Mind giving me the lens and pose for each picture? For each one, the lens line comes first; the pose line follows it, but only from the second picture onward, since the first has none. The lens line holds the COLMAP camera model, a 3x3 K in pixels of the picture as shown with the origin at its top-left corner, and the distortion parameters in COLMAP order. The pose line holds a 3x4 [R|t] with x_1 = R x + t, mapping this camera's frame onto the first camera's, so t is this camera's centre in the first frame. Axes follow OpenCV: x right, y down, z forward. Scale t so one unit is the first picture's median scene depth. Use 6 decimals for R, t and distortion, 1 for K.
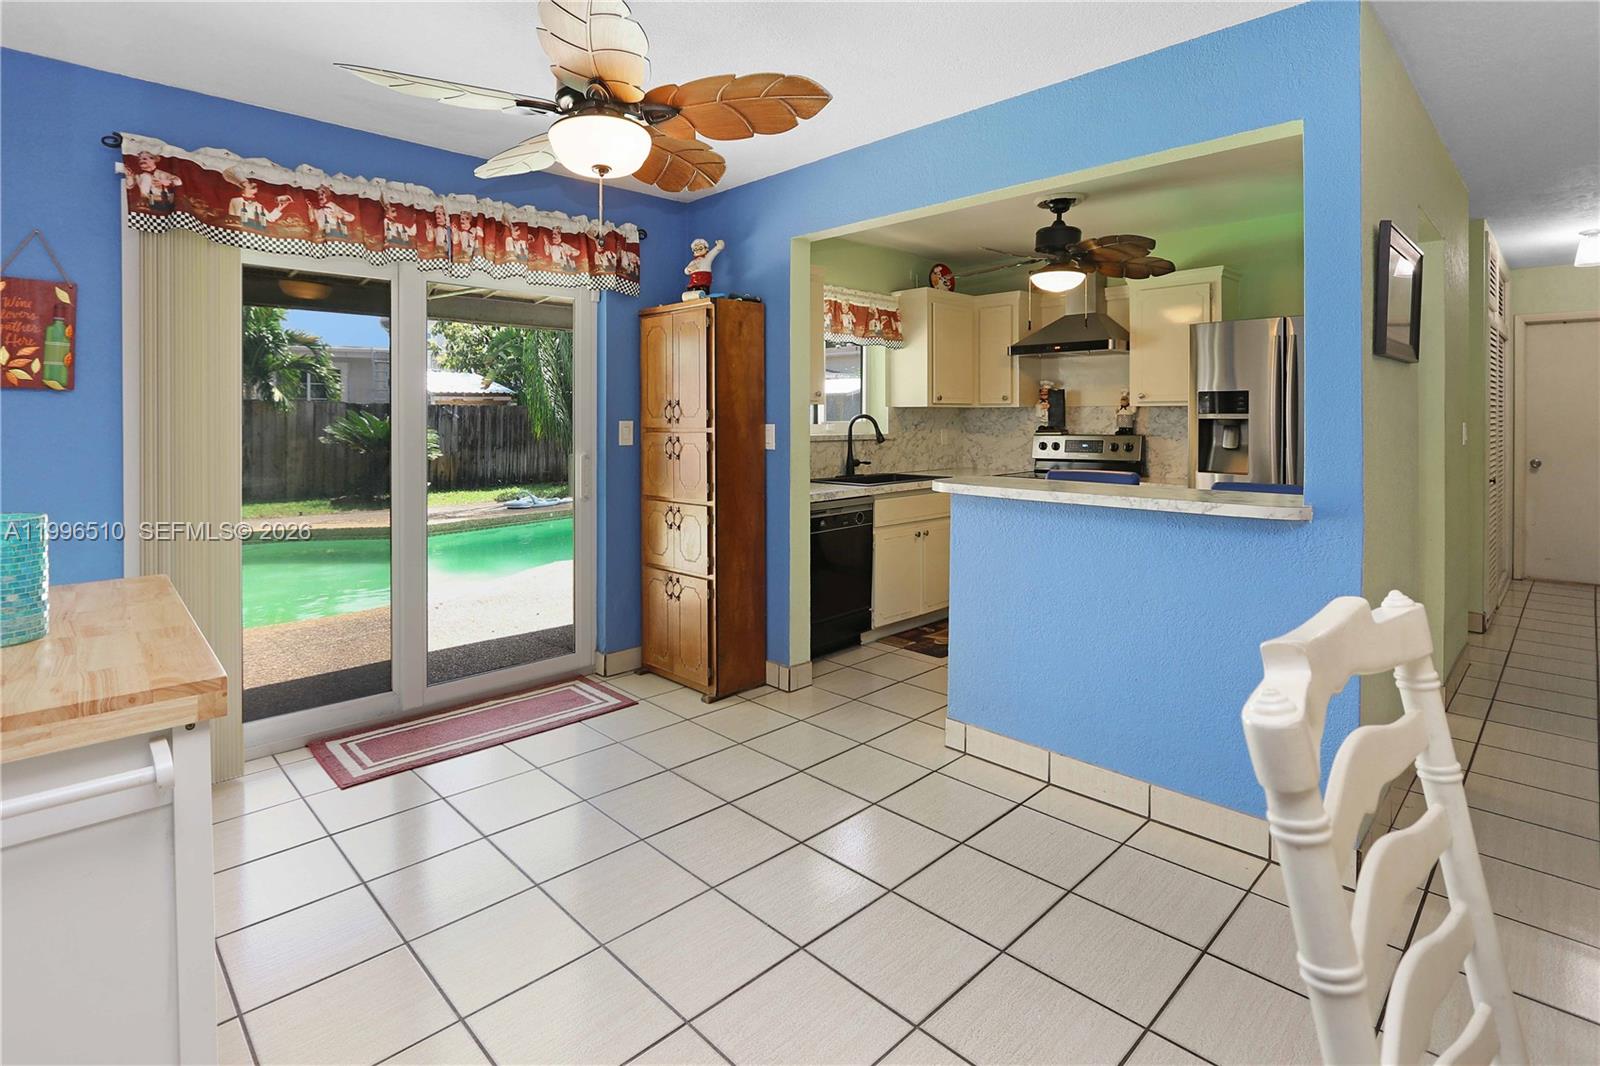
lens RADIAL K [[792.1, 0, 751.0], [0, 792.1, 434.0], [0, 0, 1]] dist [-0.015808, 0.000464]
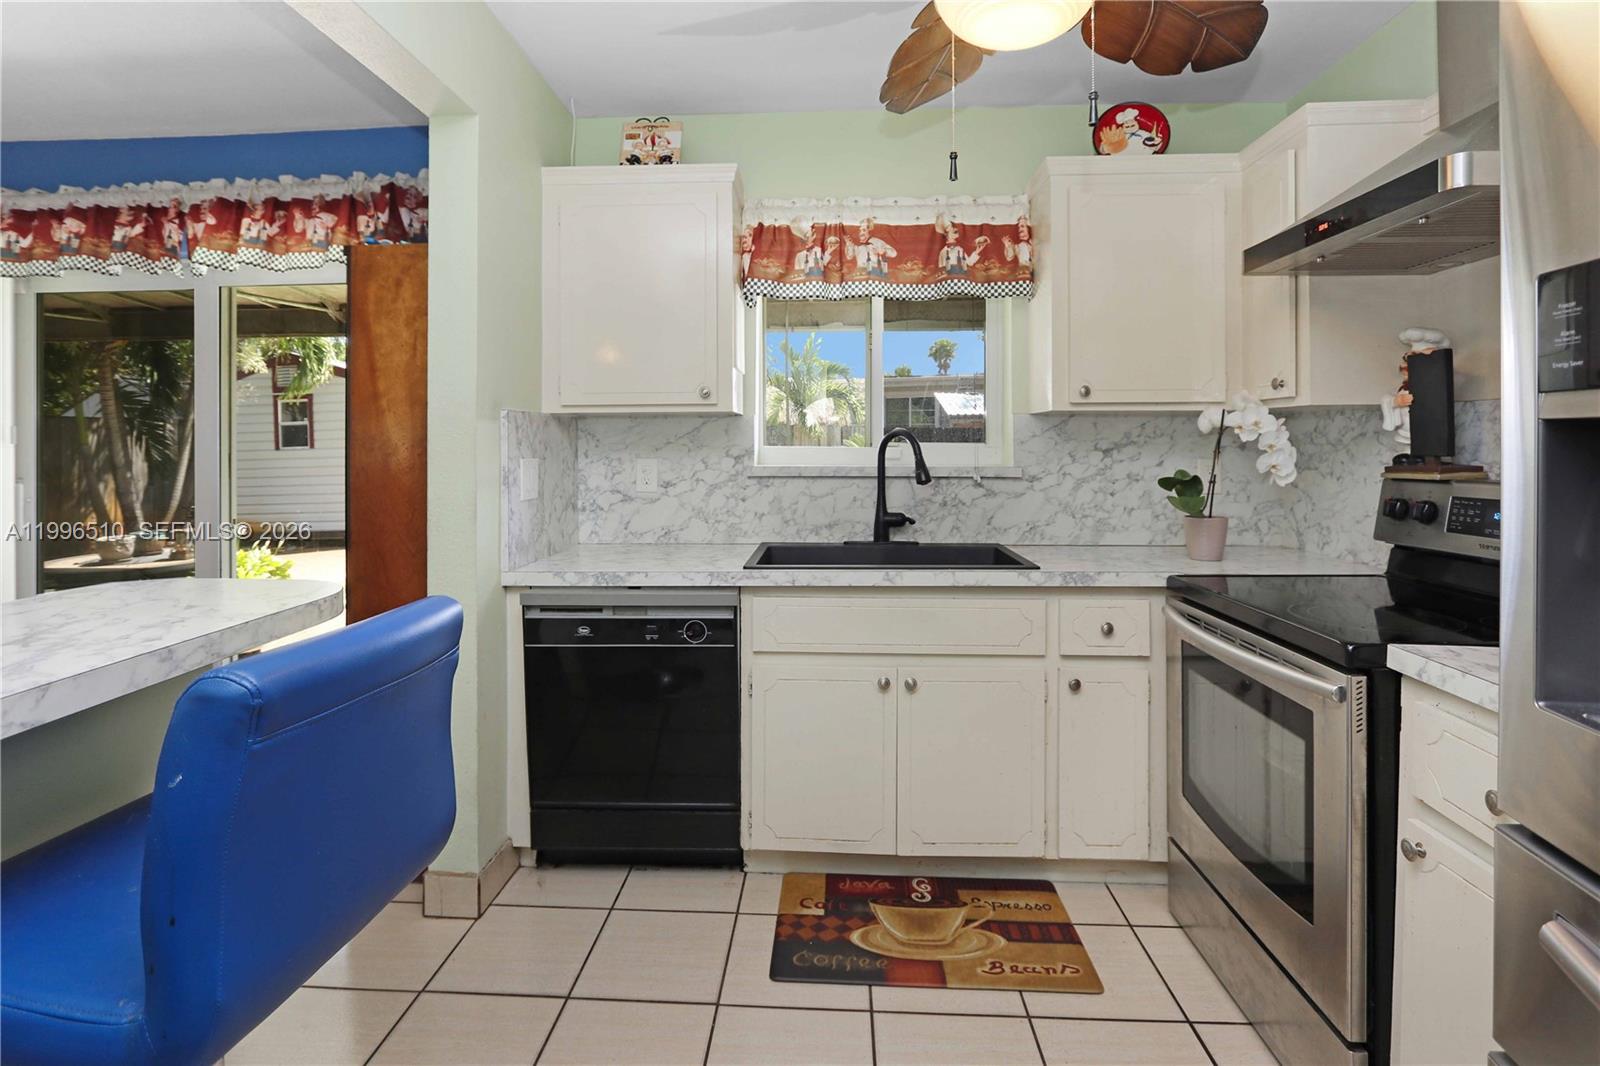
lens RADIAL K [[792.1, 0, 751.0], [0, 792.1, 434.0], [0, 0, 1]] dist [-0.015808, 0.000464]
pose [[0.693684, -0.009193, -0.720220, 0.624149], [-0.011954, 0.999634, -0.024273, -0.010375], [0.720180, 0.025448, 0.693321, 0.786050]]
